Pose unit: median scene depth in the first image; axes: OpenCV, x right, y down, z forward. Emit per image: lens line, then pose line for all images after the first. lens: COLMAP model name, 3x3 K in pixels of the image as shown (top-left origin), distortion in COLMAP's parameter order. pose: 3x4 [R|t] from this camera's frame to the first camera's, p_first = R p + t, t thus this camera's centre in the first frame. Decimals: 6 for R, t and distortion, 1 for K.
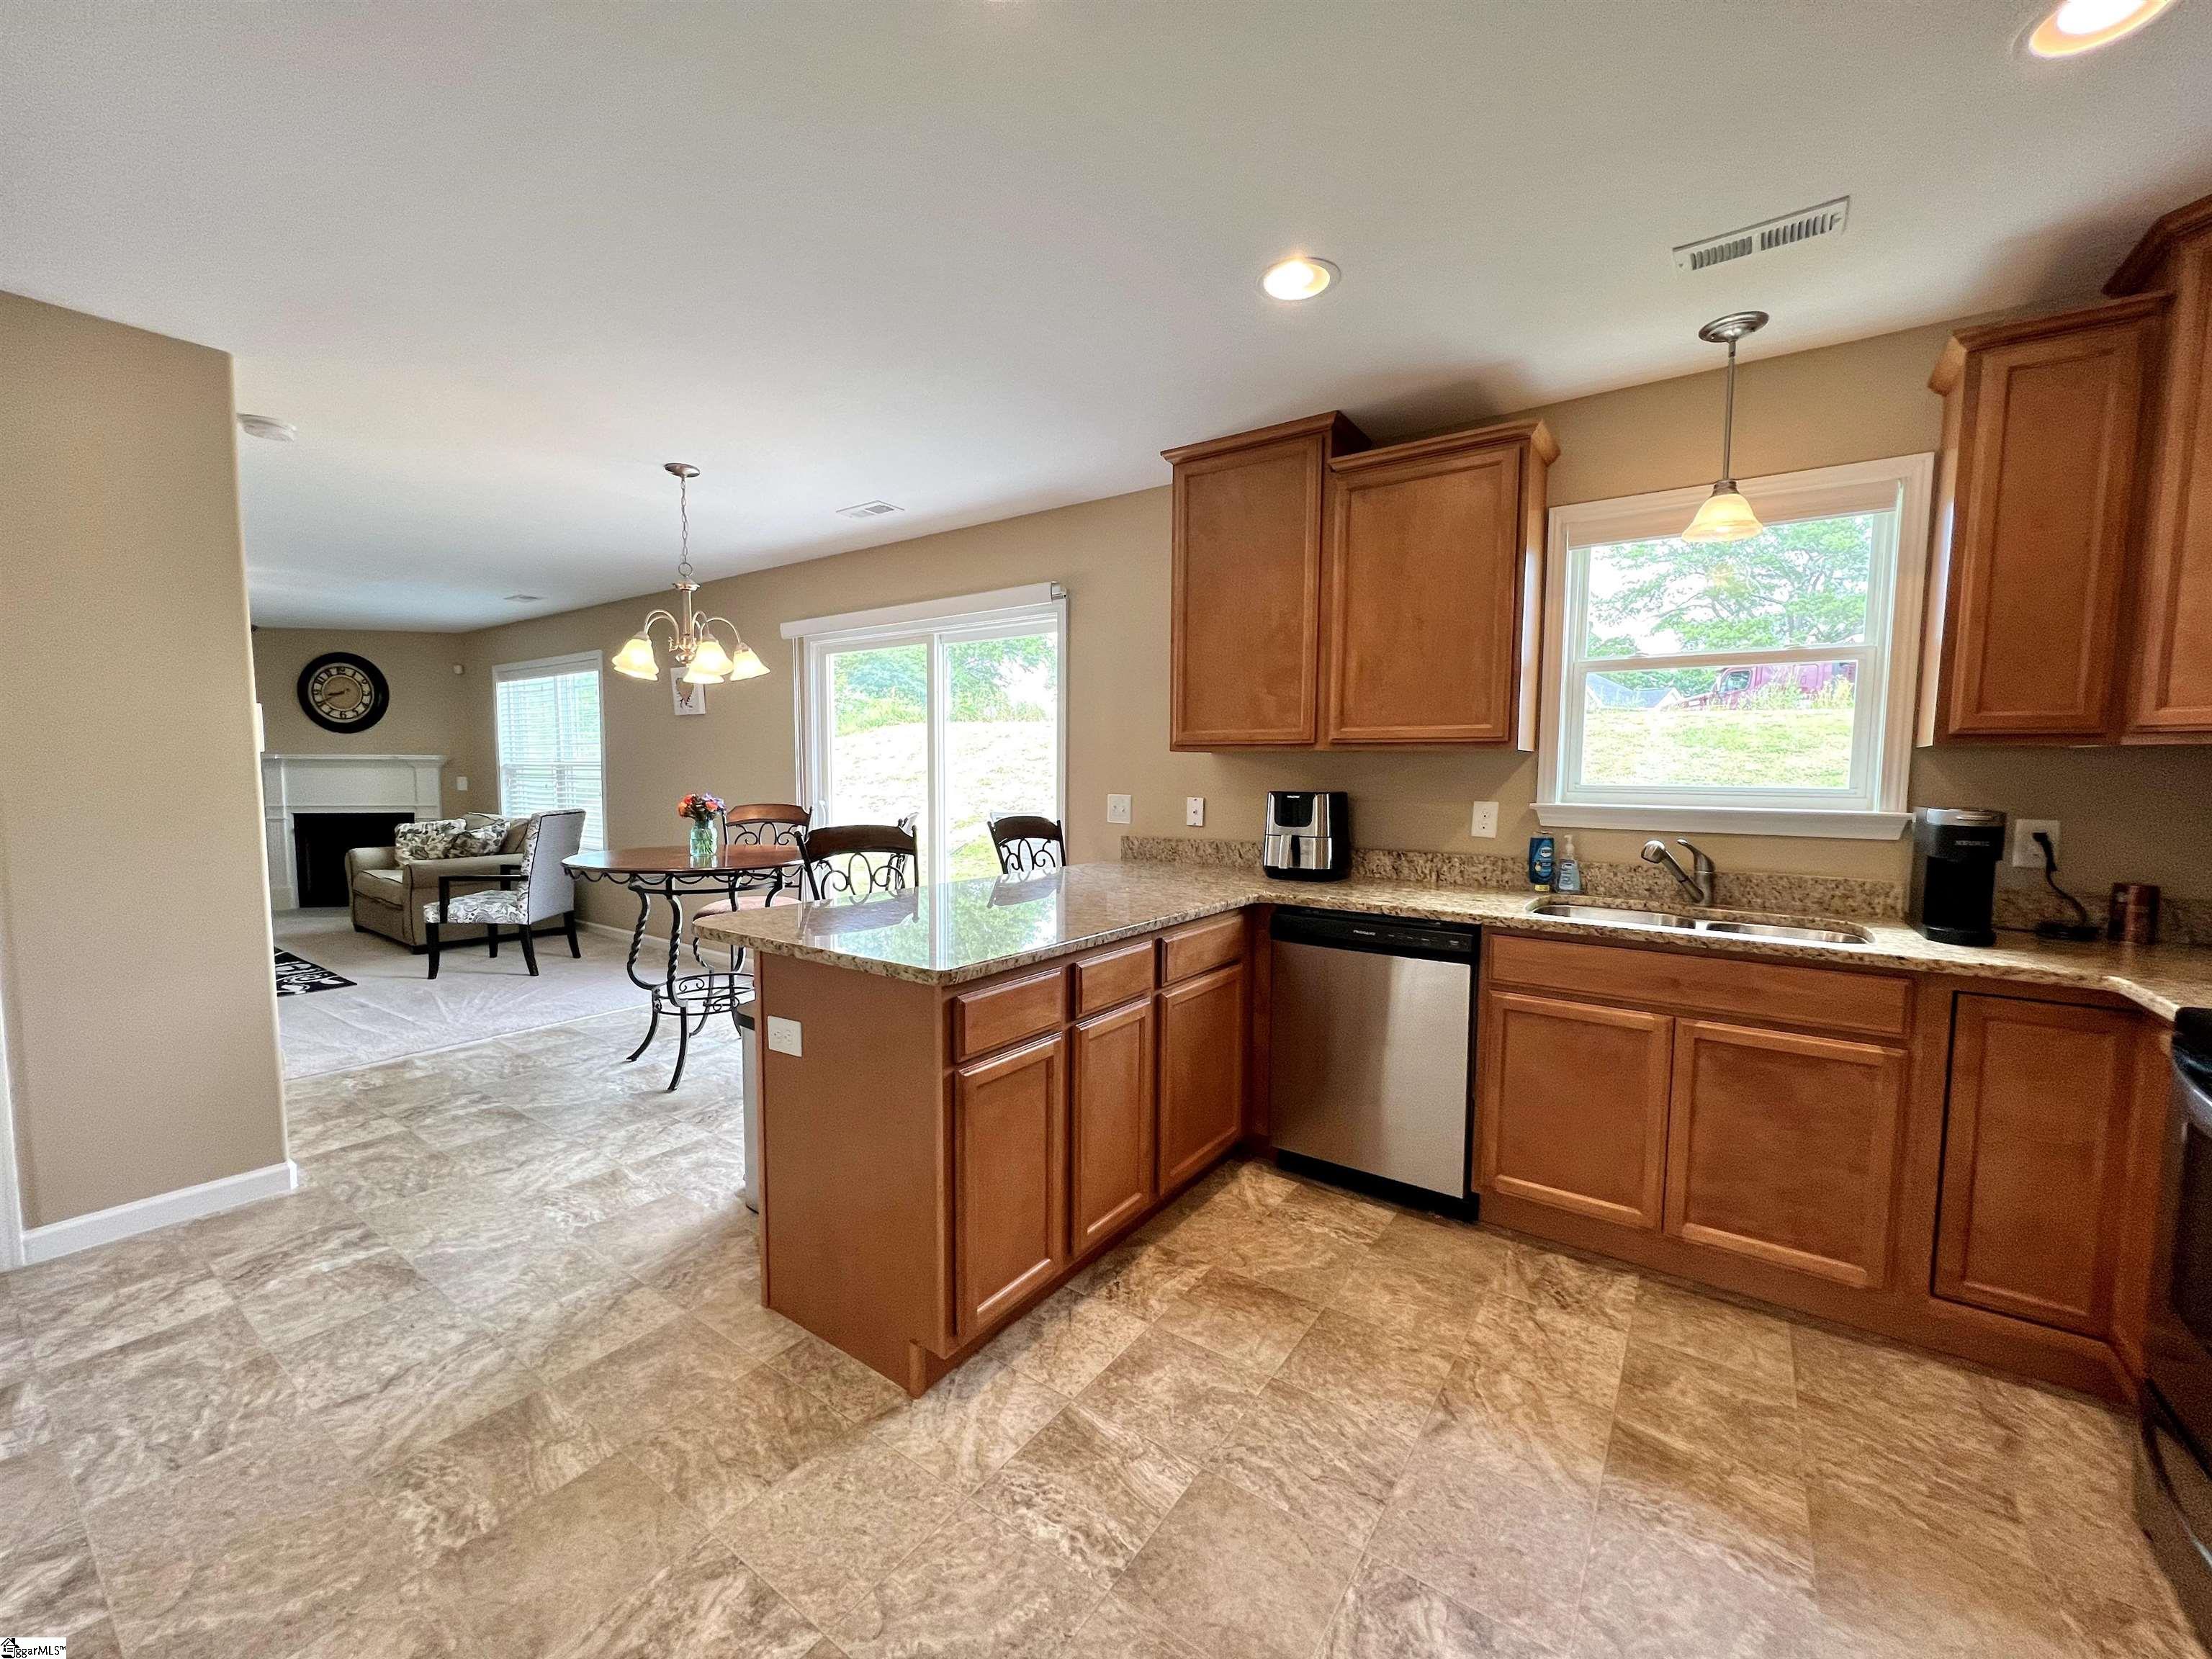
lens RADIAL K [[878.2, 0, 1106.0], [0, 878.2, 829.5], [0, 0, 1]] dist [0.001304, 0.000503]
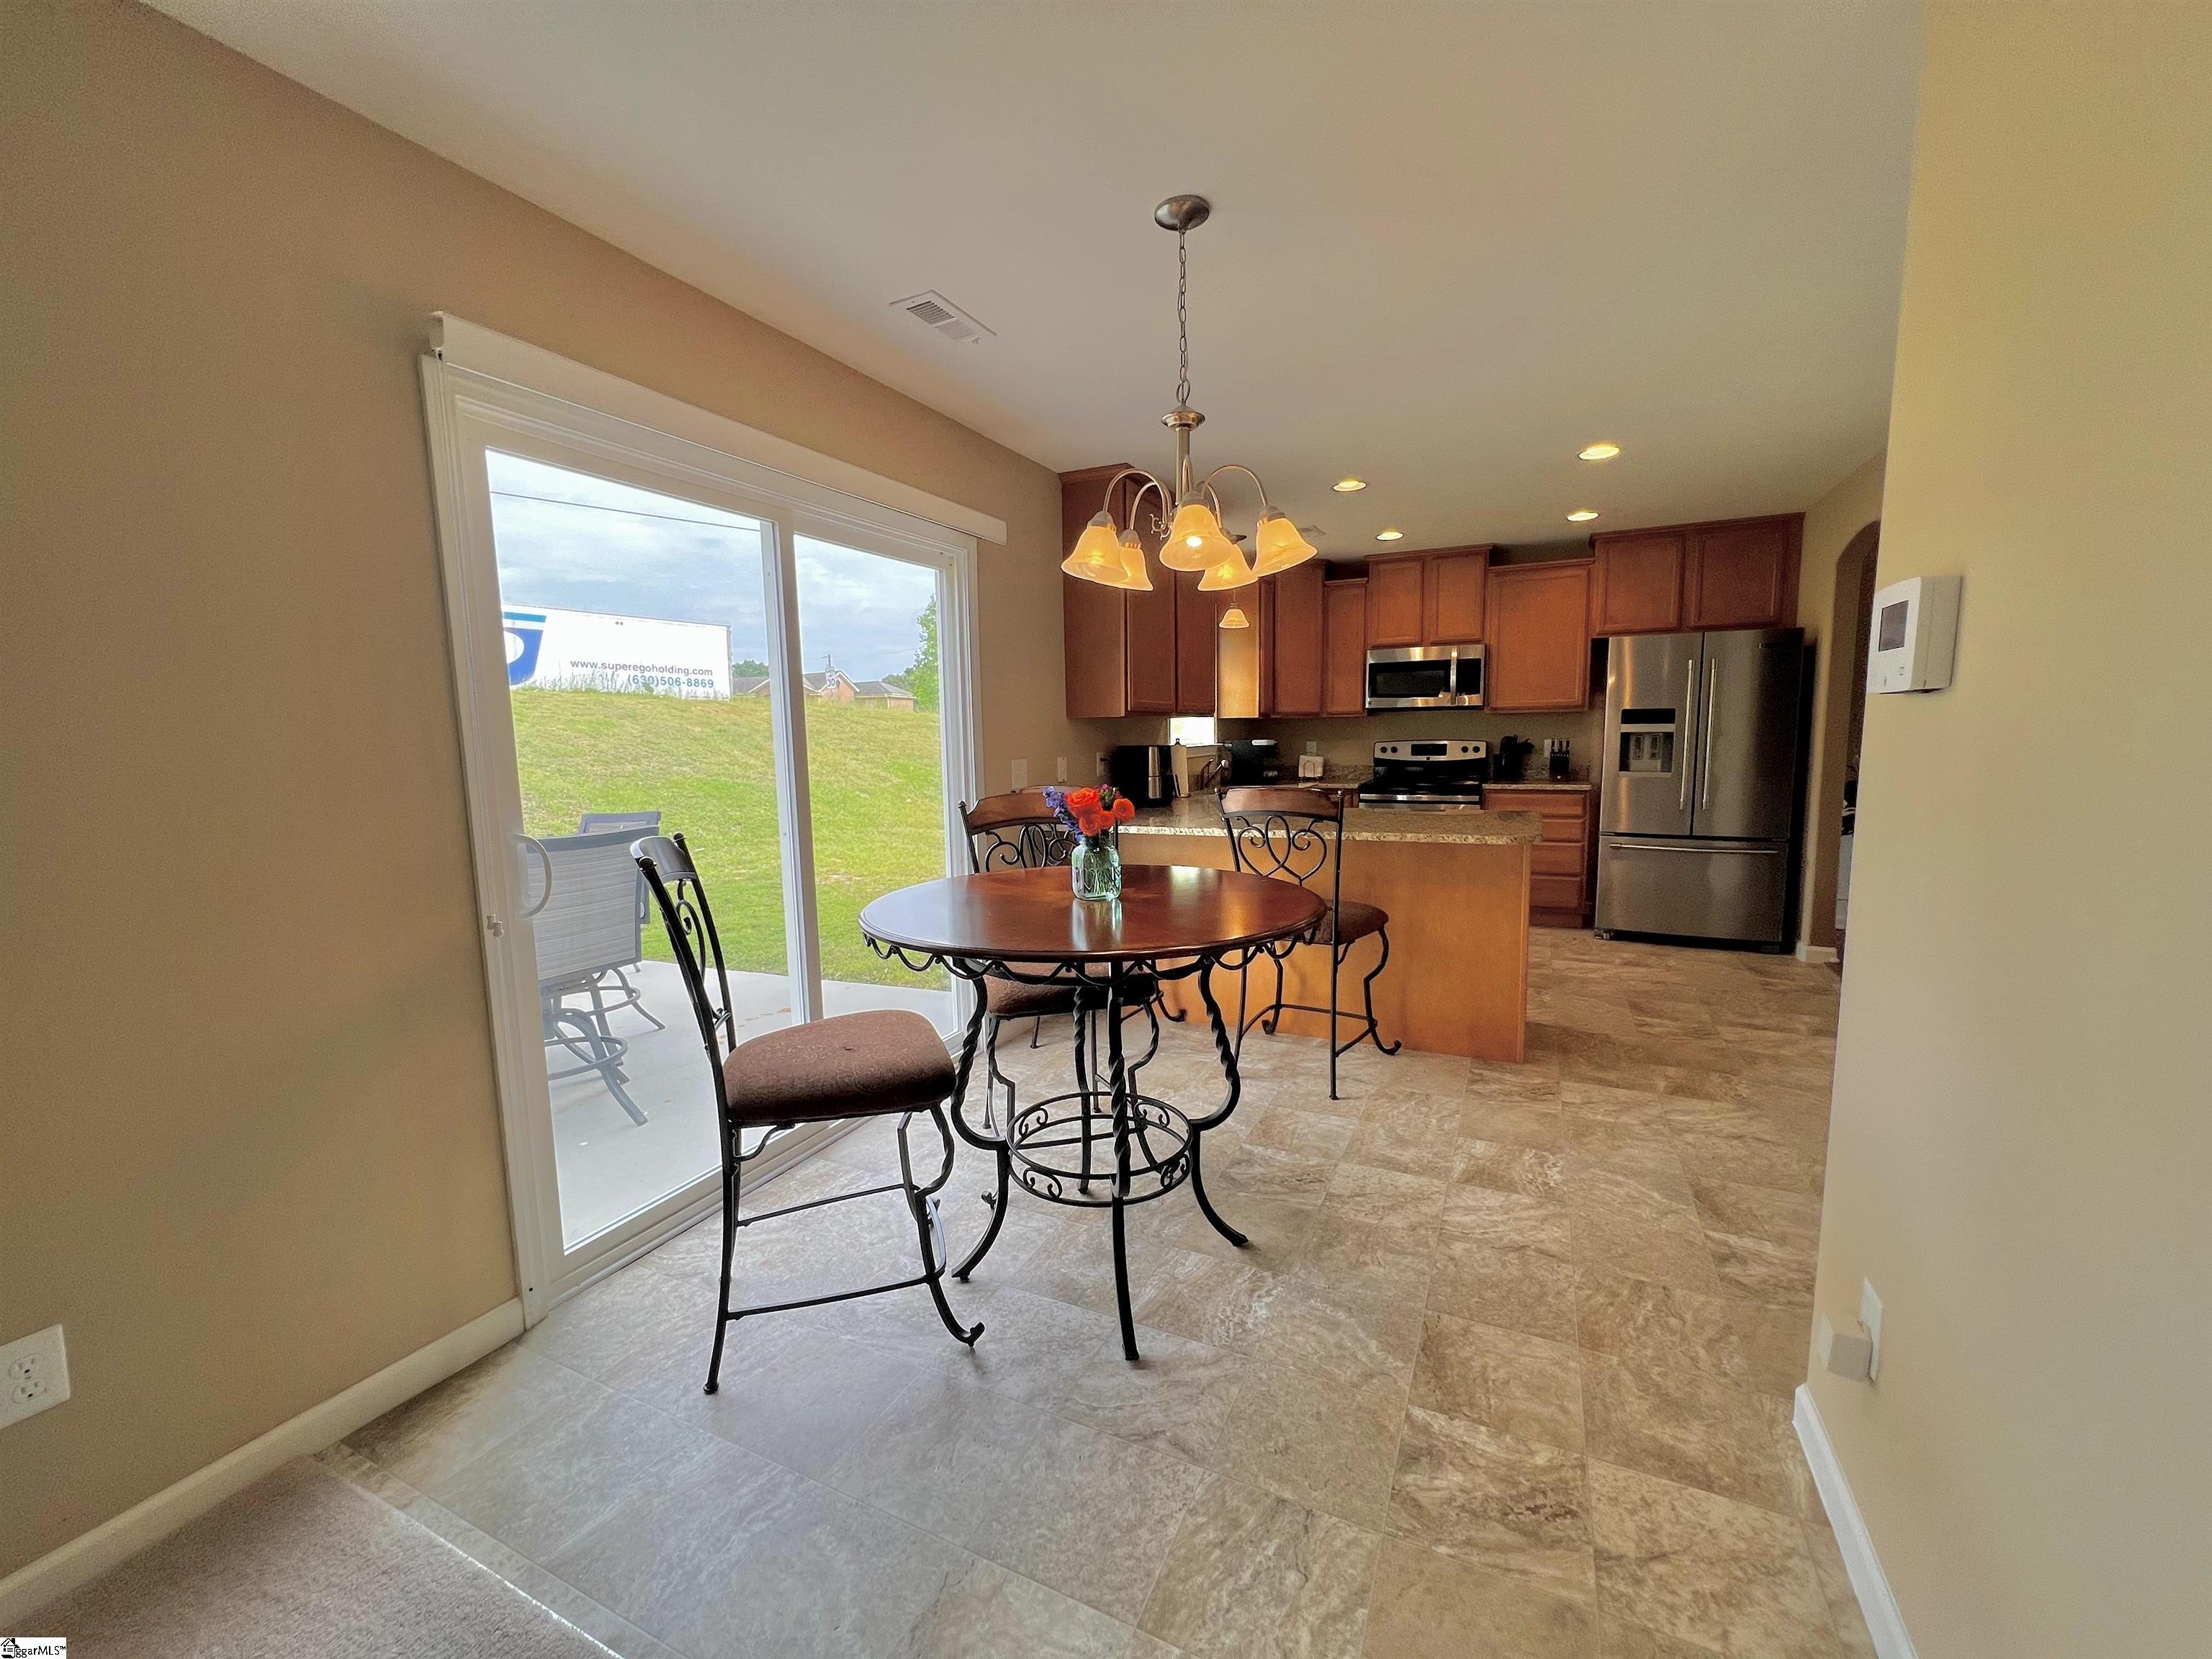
lens RADIAL K [[882.7, 0, 1109.8], [0, 882.7, 841.4], [0, 0, 1]] dist [0.000051, -0.000233]
pose [[-0.167732, -0.123409, 0.978078, -1.365526], [0.087569, 0.986347, 0.139470, -0.108904], [-0.981936, 0.109043, -0.154636, 1.491301]]
